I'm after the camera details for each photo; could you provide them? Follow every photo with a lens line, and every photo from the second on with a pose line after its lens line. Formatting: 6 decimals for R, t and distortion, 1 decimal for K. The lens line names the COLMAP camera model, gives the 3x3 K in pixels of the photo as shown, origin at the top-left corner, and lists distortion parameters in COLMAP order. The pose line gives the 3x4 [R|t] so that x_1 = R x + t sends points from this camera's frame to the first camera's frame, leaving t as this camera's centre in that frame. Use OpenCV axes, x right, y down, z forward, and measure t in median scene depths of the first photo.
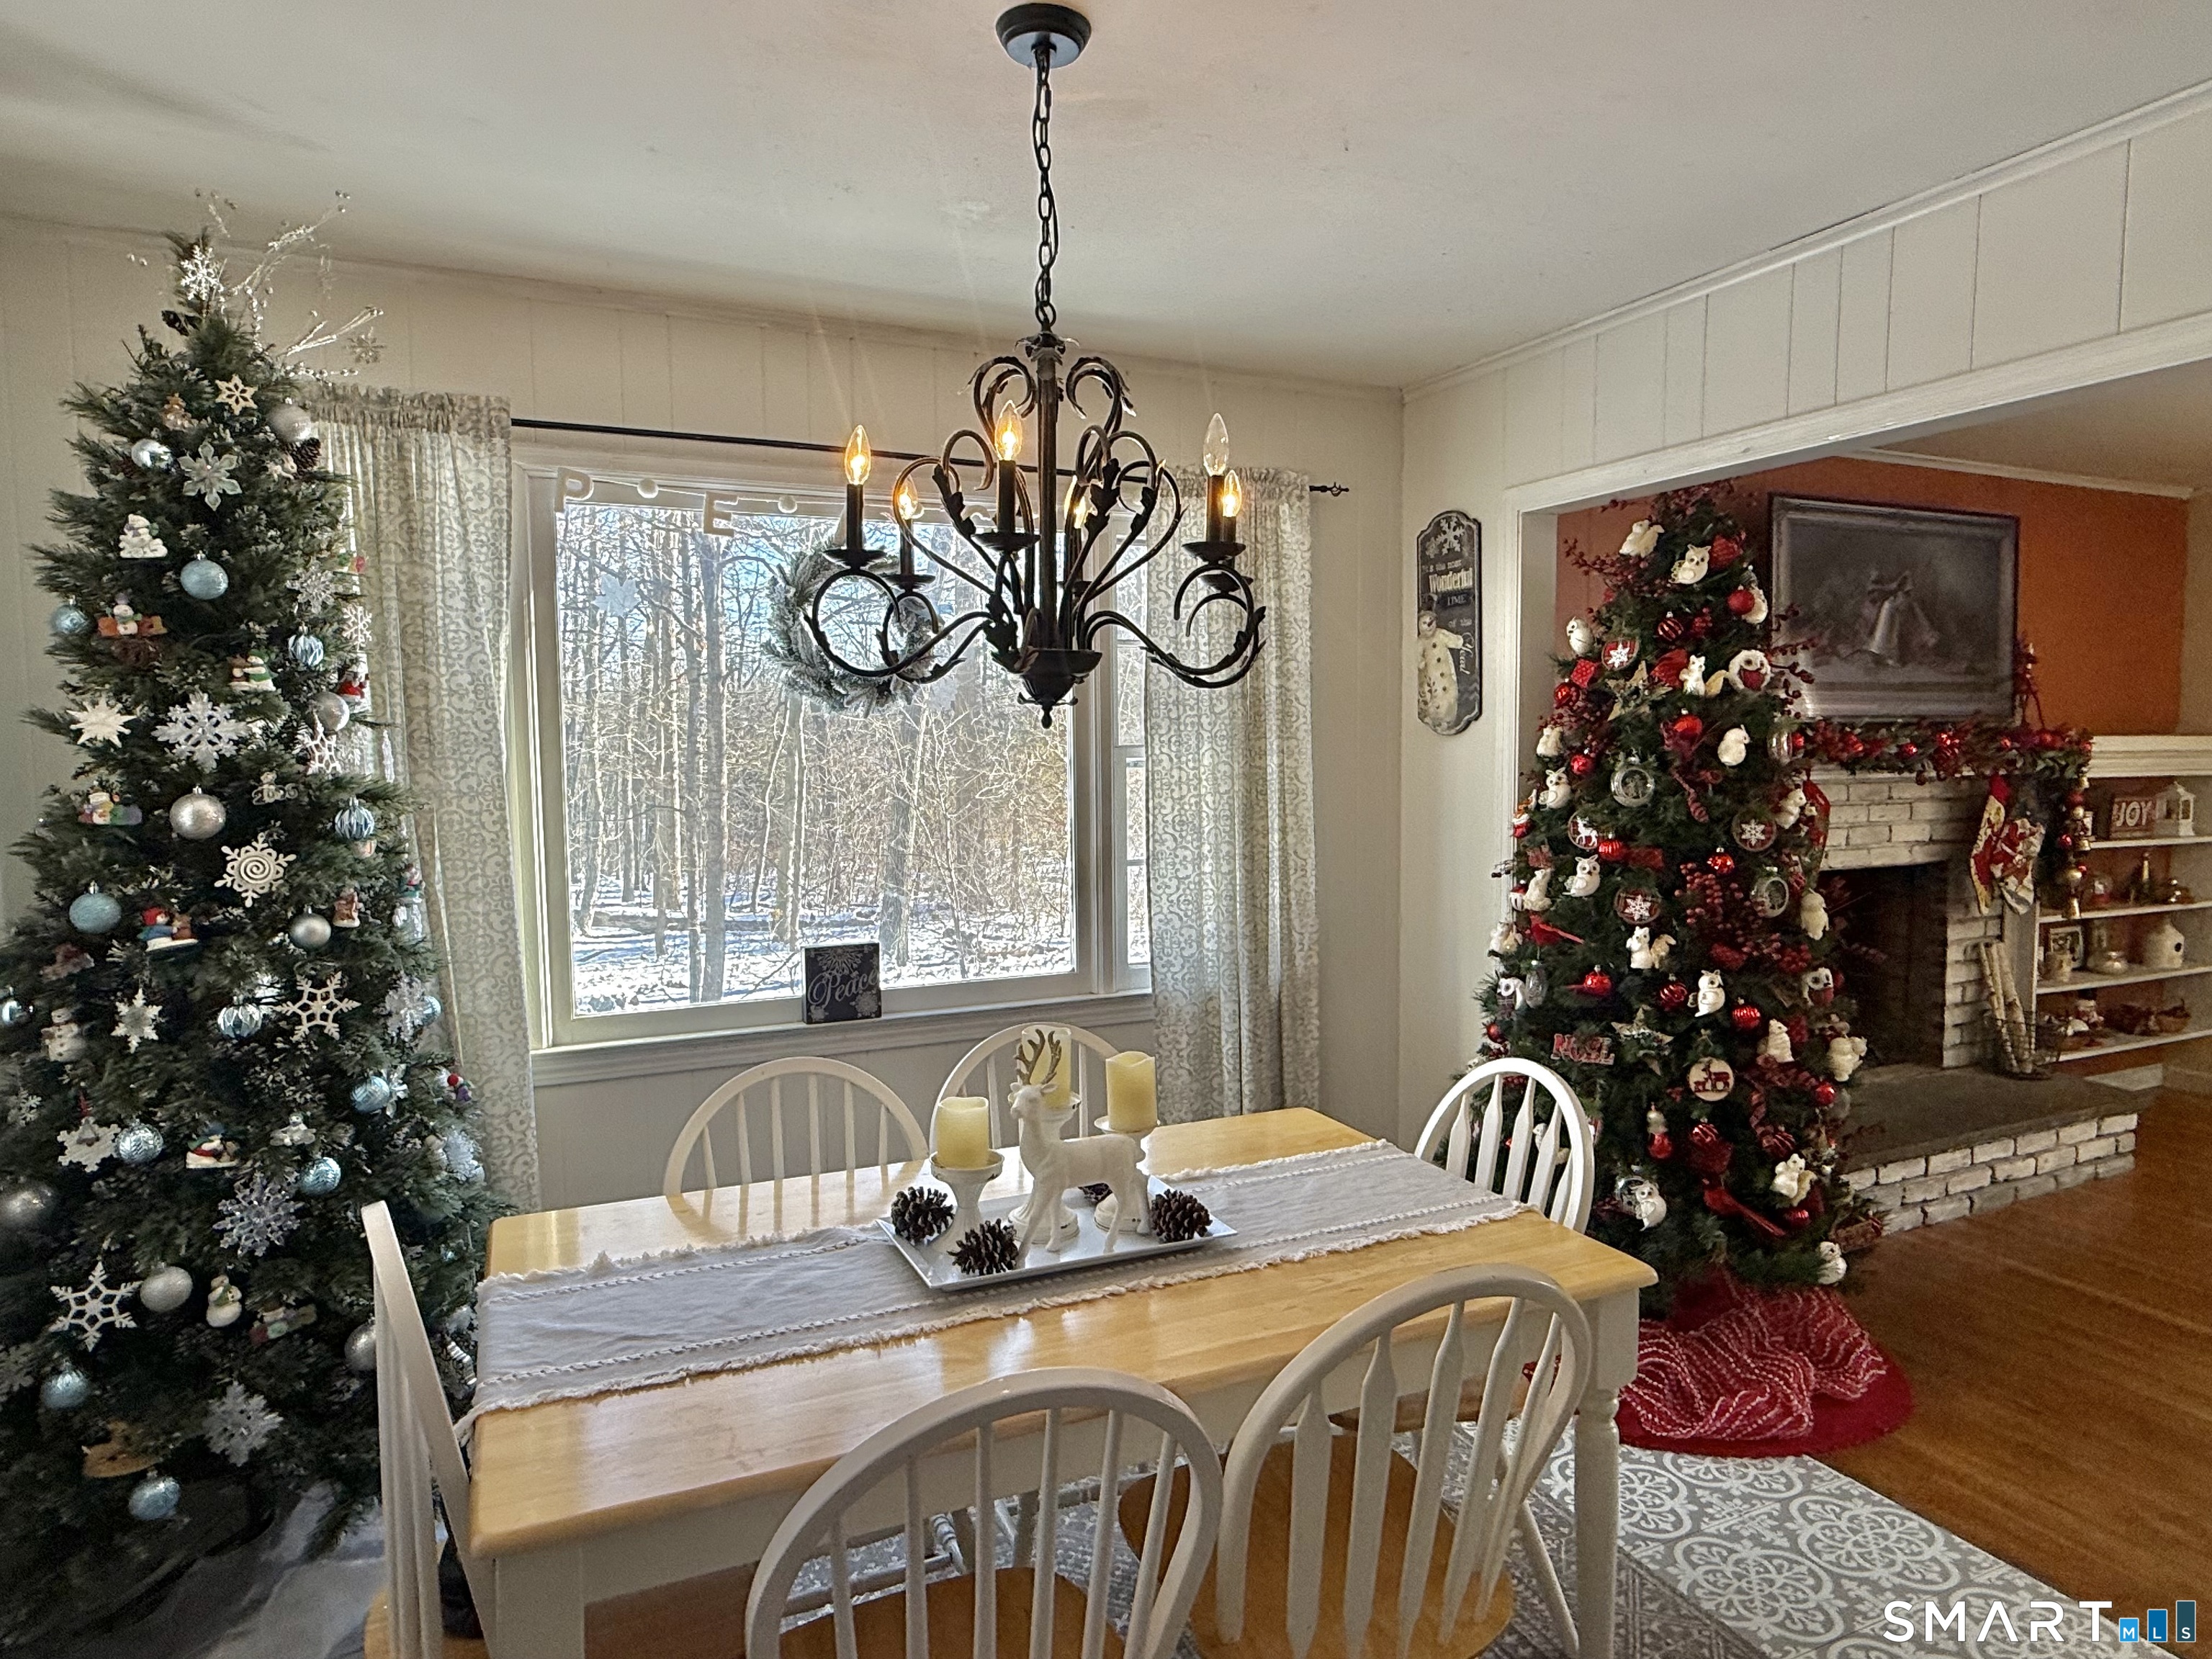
lens RADIAL K [[1285.0, 0, 1106.2], [0, 1285.0, 837.4], [0, 0, 1]] dist [0.006818, 0.001210]
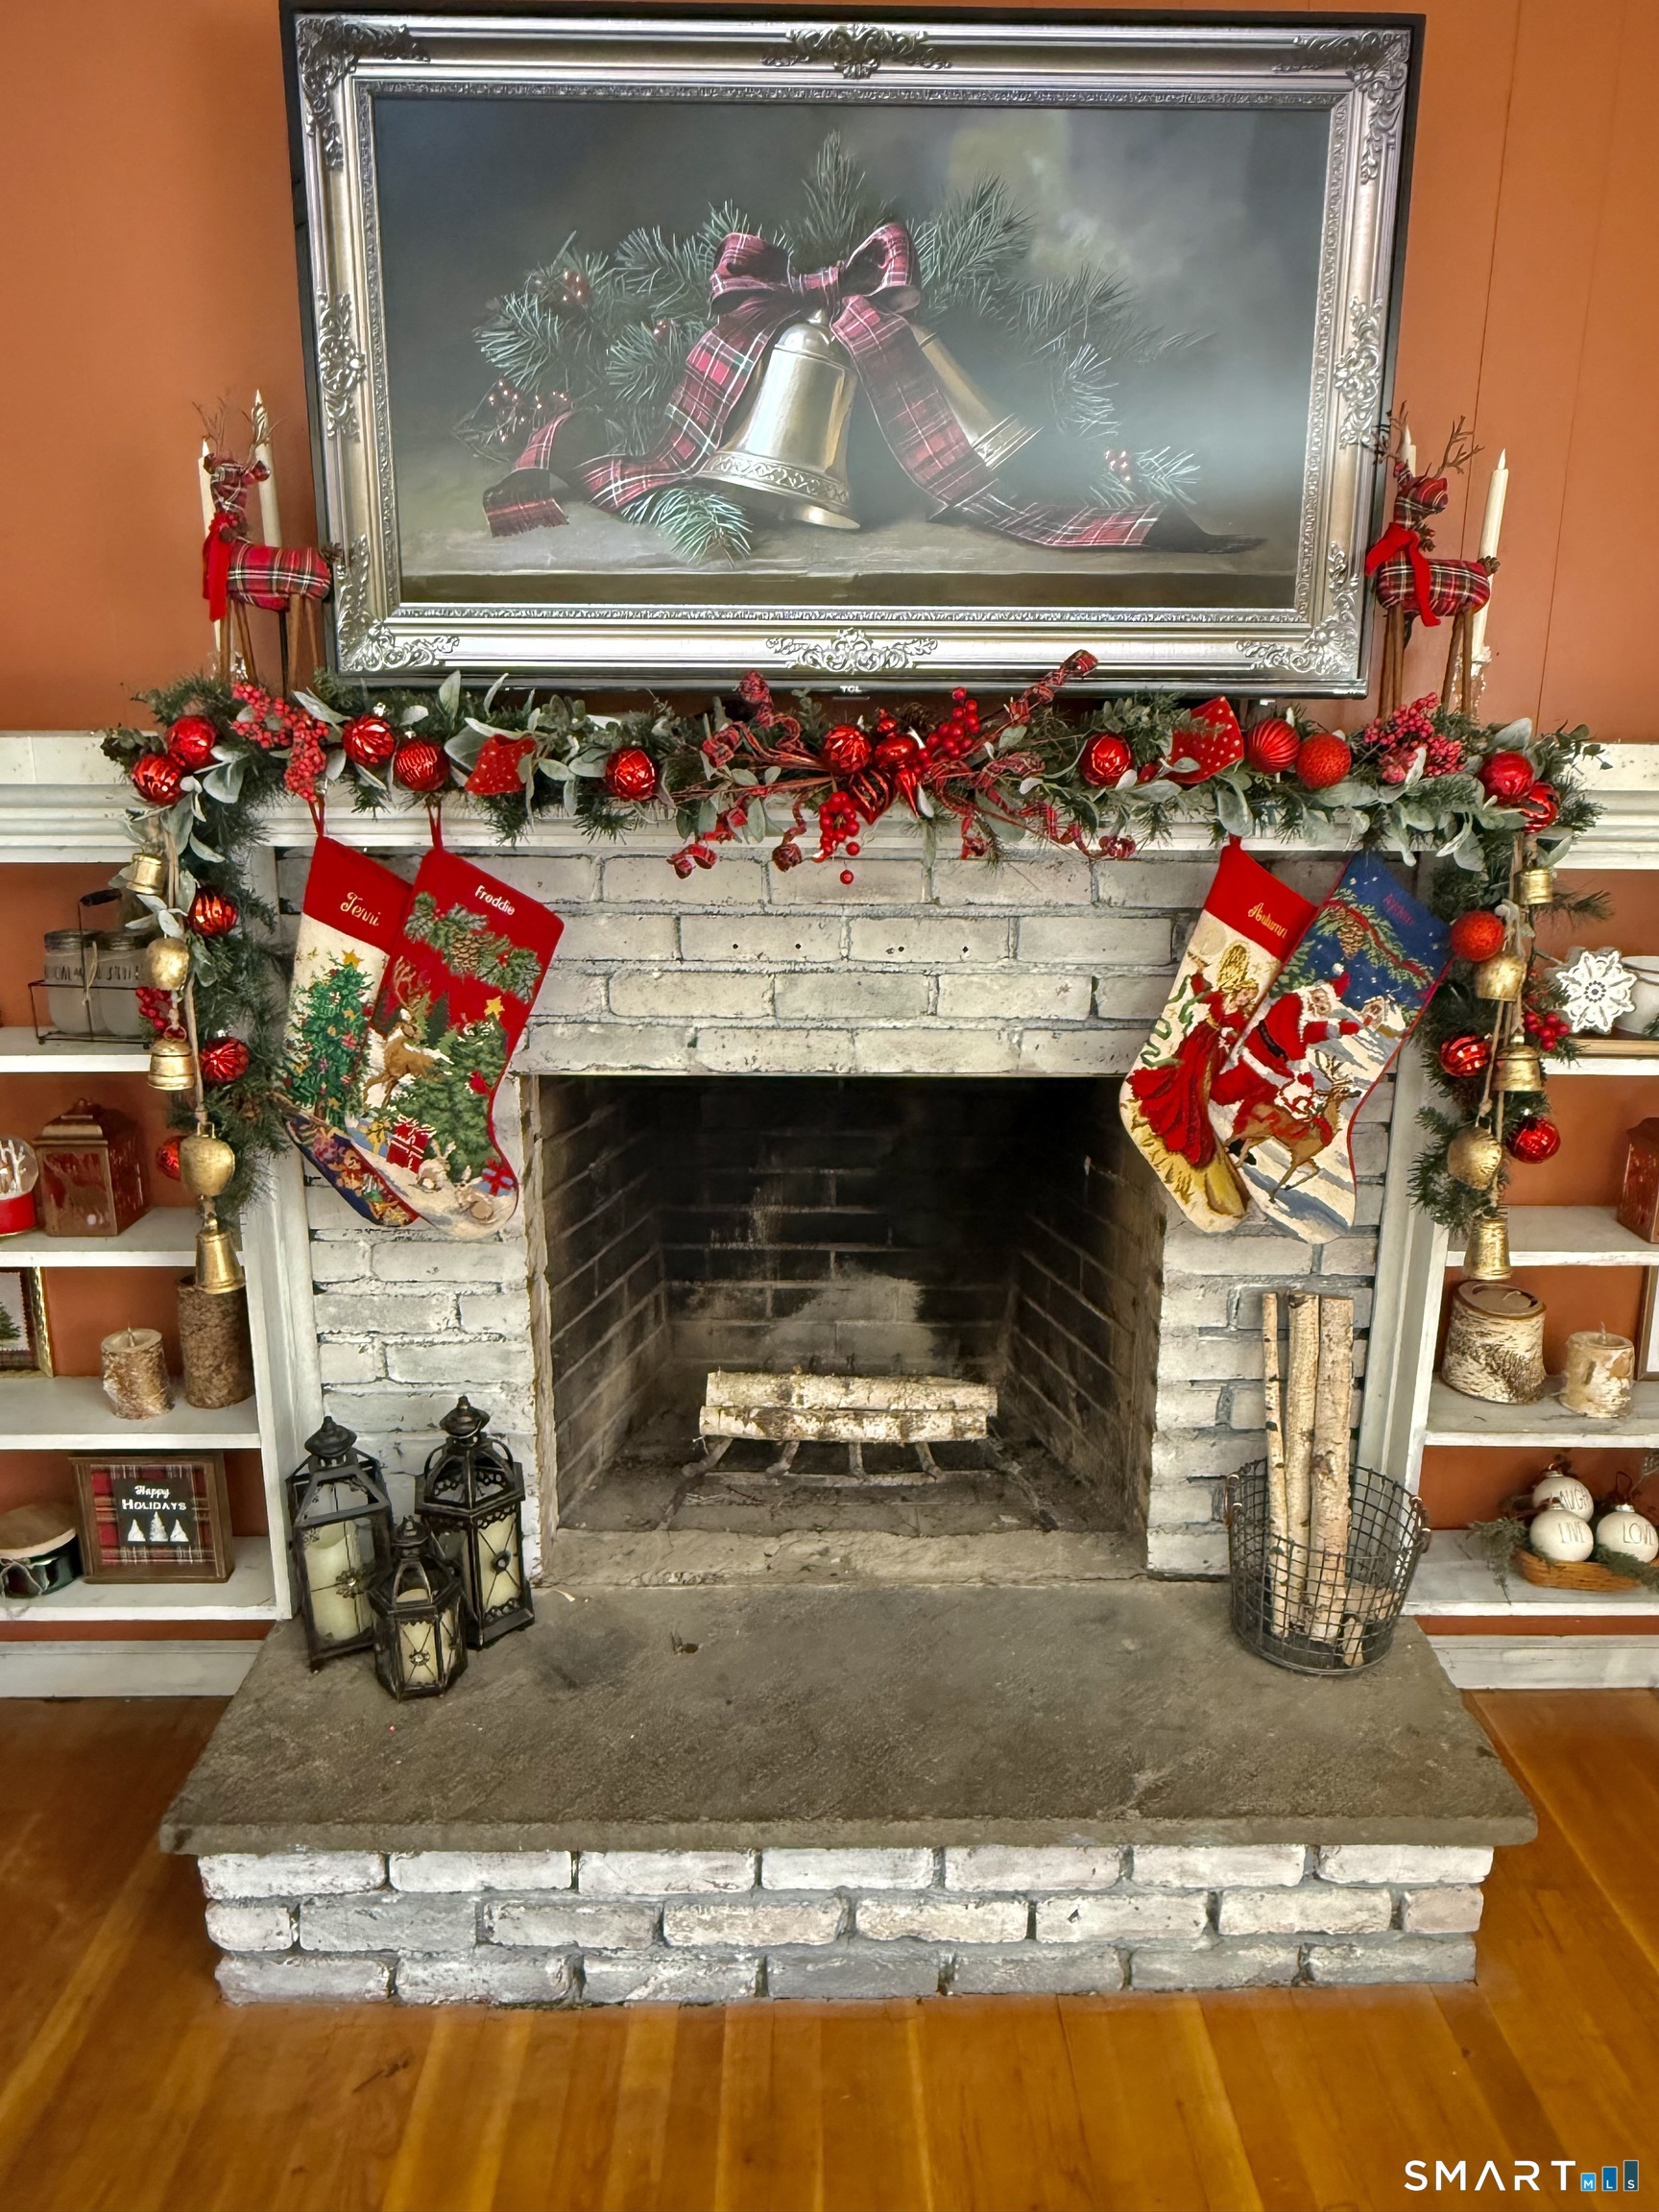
lens RADIAL K [[1464.8, 0, 827.5], [0, 1464.8, 1097.1], [0, 0, 1]] dist [-0.000410, 0.000088]
pose [[0.916862, 0.113237, -0.382808, 0.752338], [-0.044280, 0.981856, 0.184385, -0.051956], [0.396741, -0.152104, 0.905241, 0.590919]]
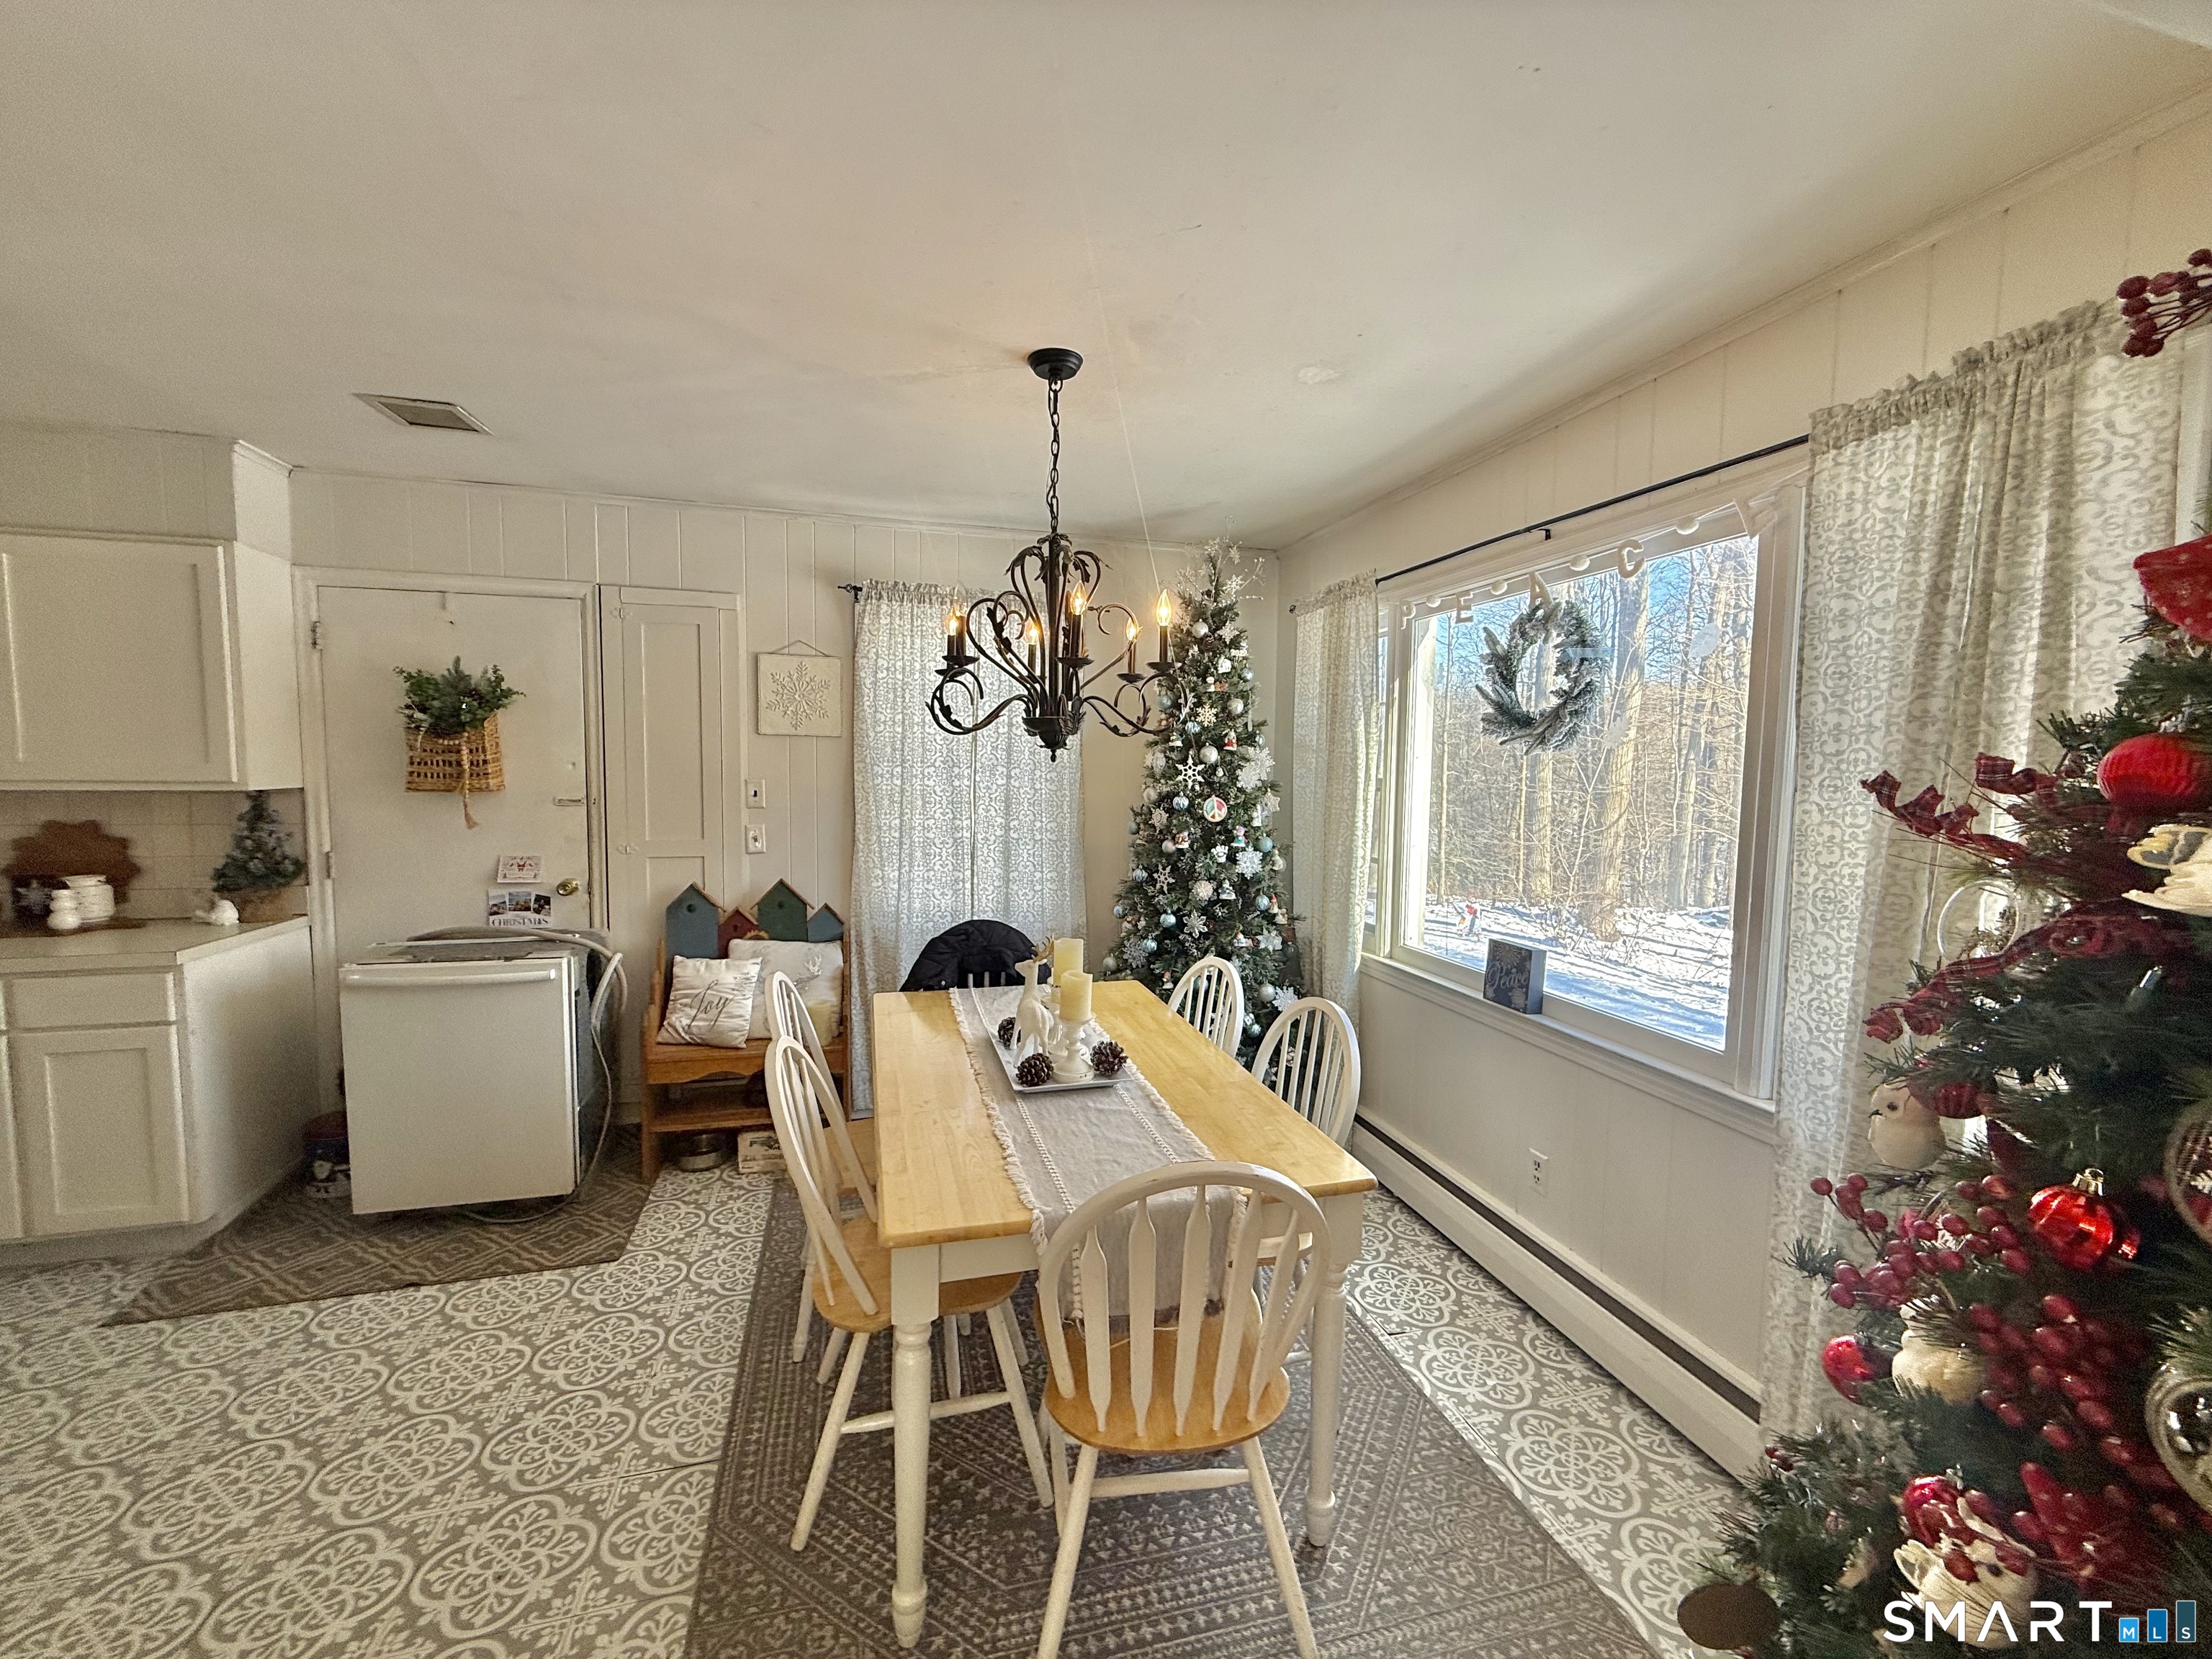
lens RADIAL K [[887.0, 0, 1112.5], [0, 887.0, 840.7], [0, 0, 1]] dist [-0.001604, -0.000211]
pose [[-0.149418, 0.092417, -0.984446, 0.452331], [-0.084796, 0.990757, 0.105880, -0.046976], [0.985131, 0.099297, -0.140200, 0.504751]]
